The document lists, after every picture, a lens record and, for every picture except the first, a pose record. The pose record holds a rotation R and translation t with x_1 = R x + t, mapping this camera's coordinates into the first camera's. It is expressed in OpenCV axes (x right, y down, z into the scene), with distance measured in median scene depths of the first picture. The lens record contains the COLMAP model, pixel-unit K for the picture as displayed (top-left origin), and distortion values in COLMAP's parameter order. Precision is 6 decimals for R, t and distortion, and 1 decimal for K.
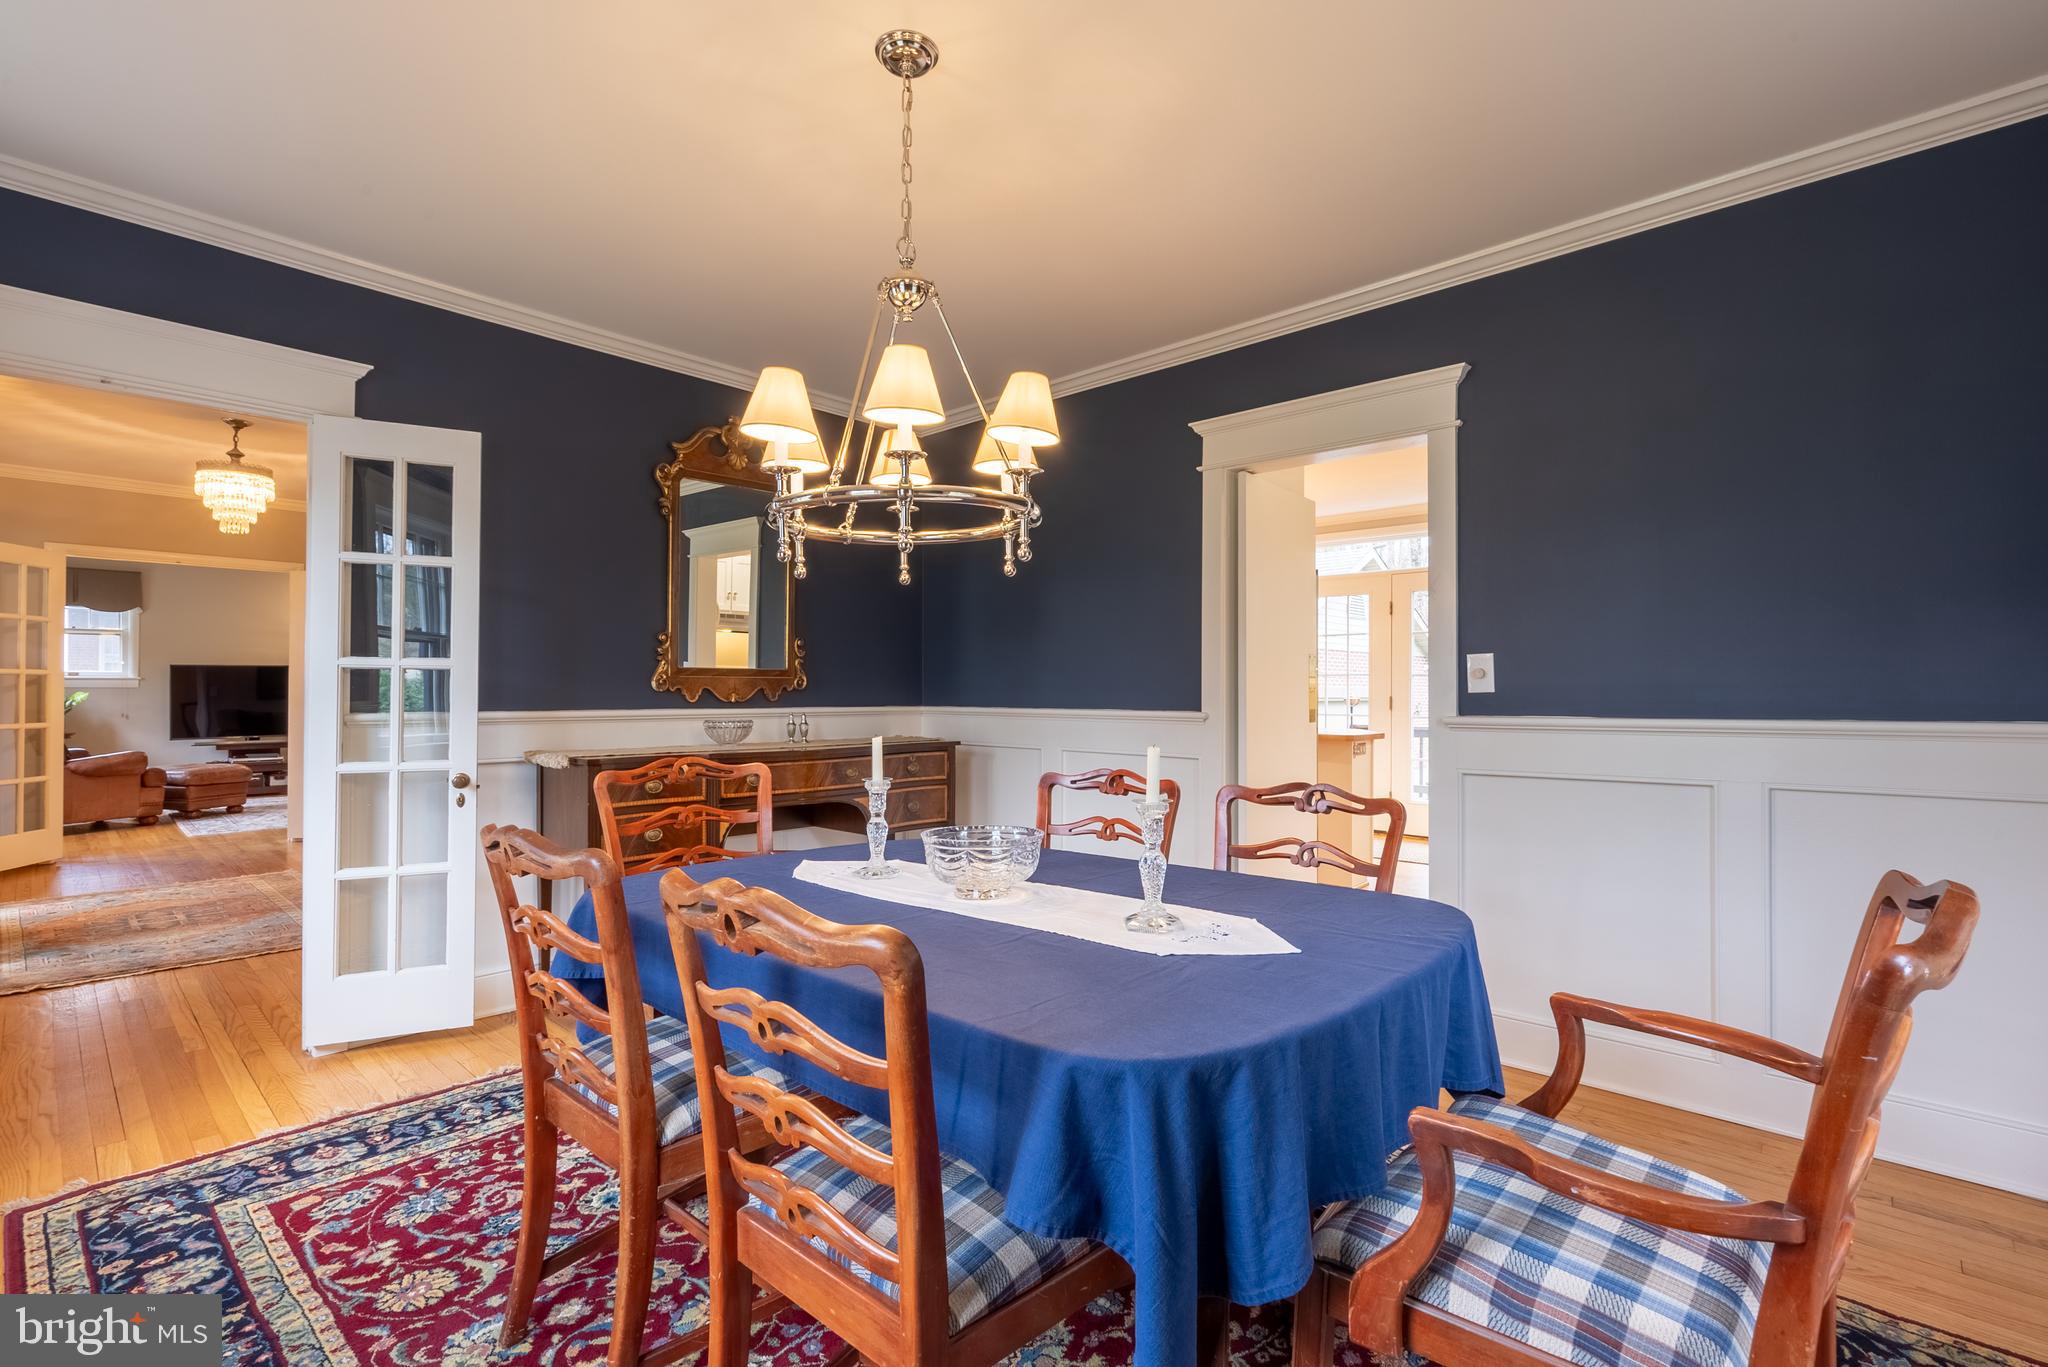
lens RADIAL K [[930.4, 0, 1031.8], [0, 930.4, 687.4], [0, 0, 1]] dist [0.001111, -0.000013]
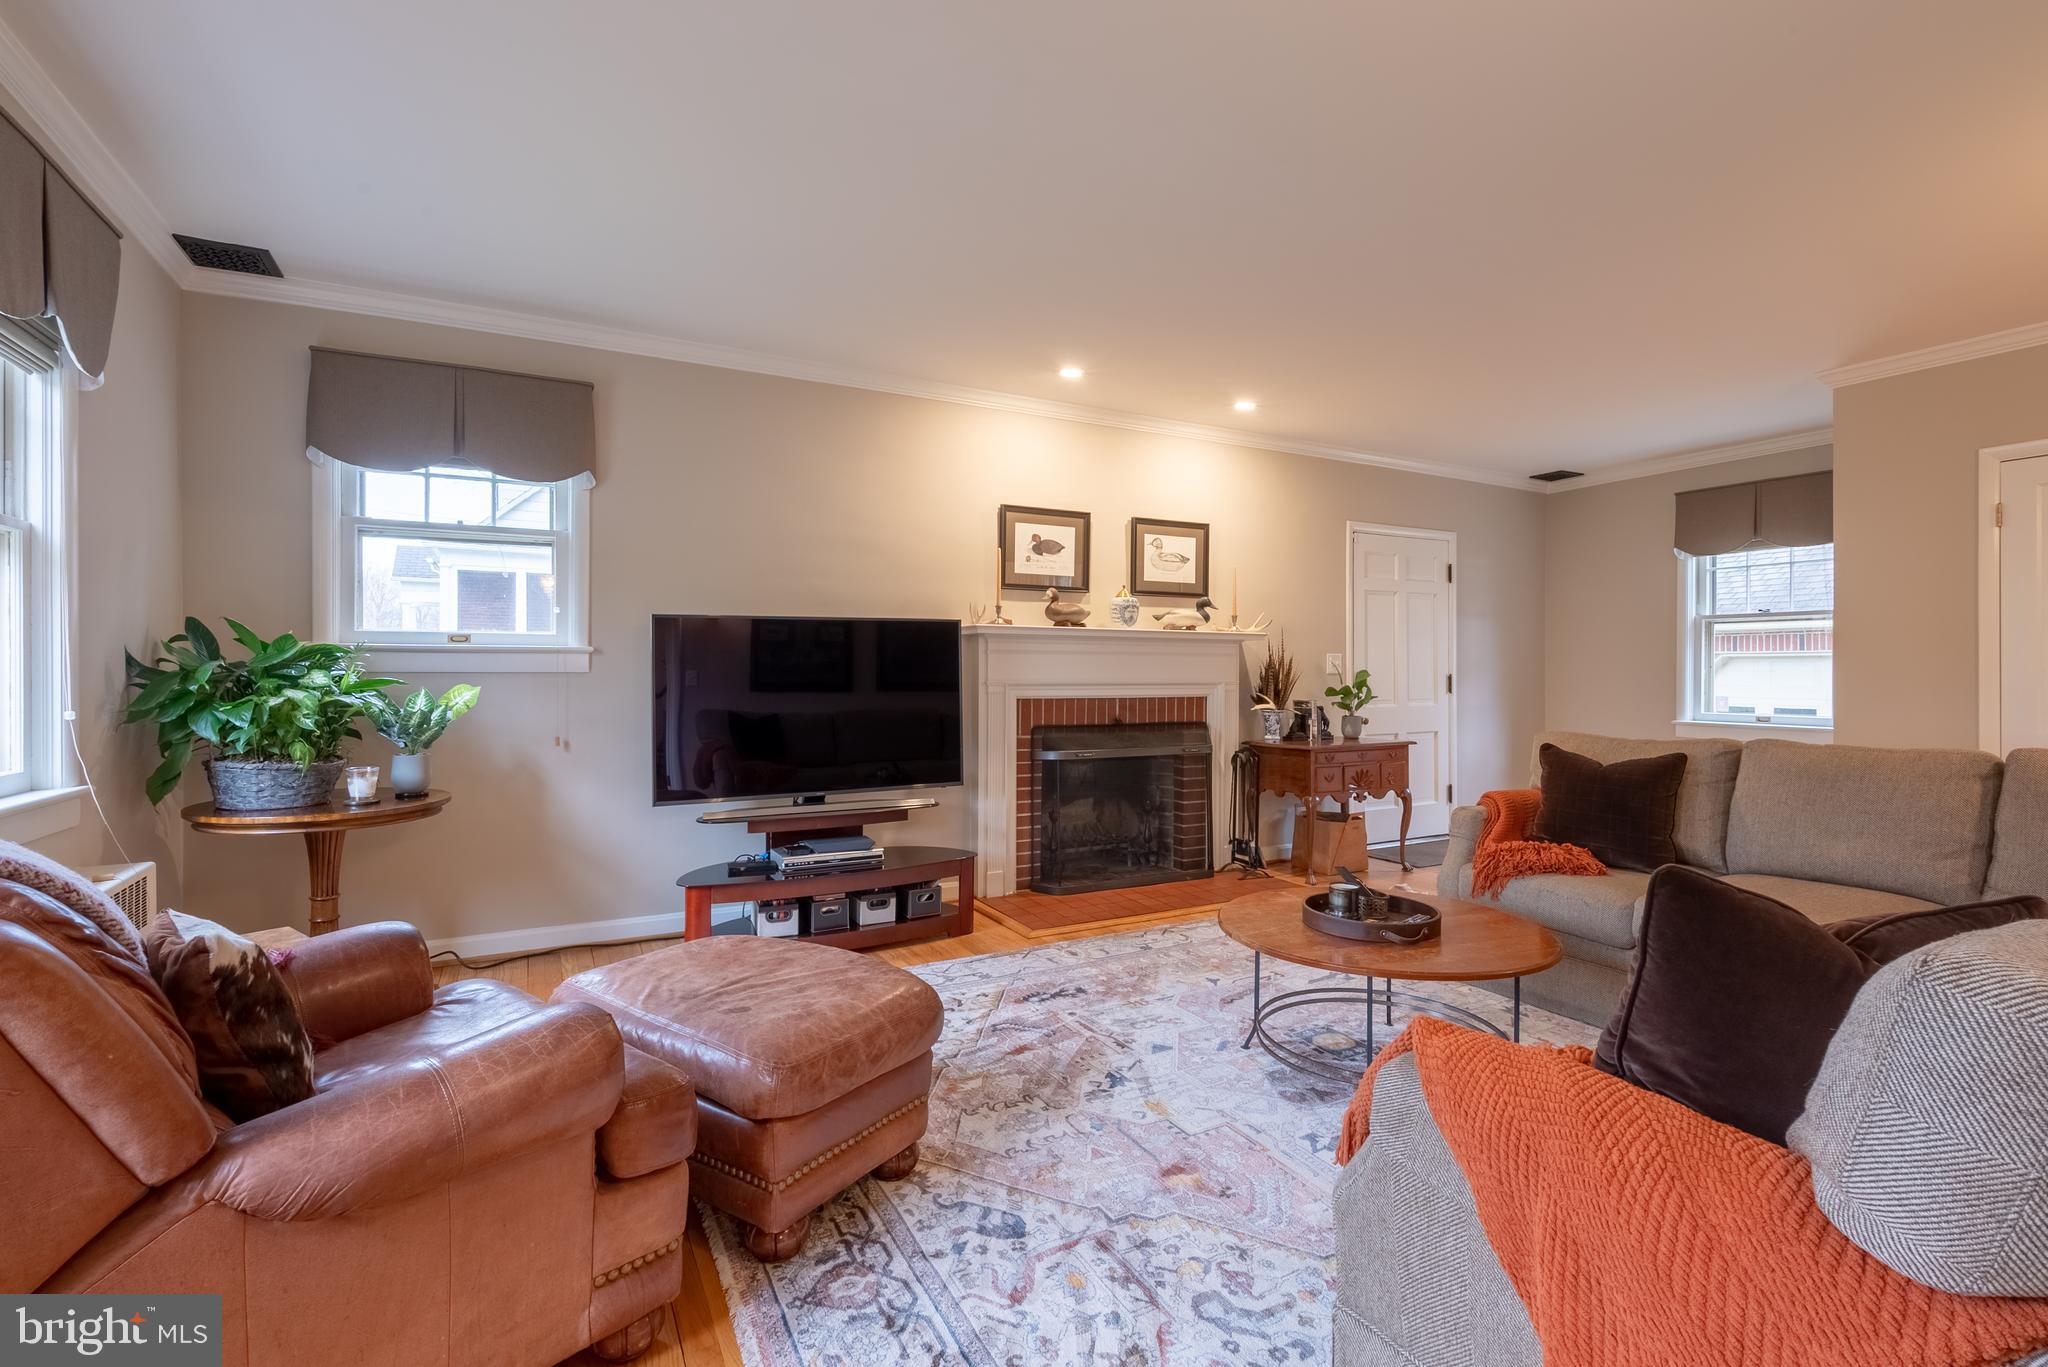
lens RADIAL K [[930.4, 0, 1017.9], [0, 930.4, 683.9], [0, 0, 1]] dist [0.001111, -0.000013]
pose [[0.944582, -0.001361, -0.328274, -0.657860], [0.001731, 0.999998, 0.000834, 0.004808], [0.328272, -0.001356, 0.944582, 0.687257]]
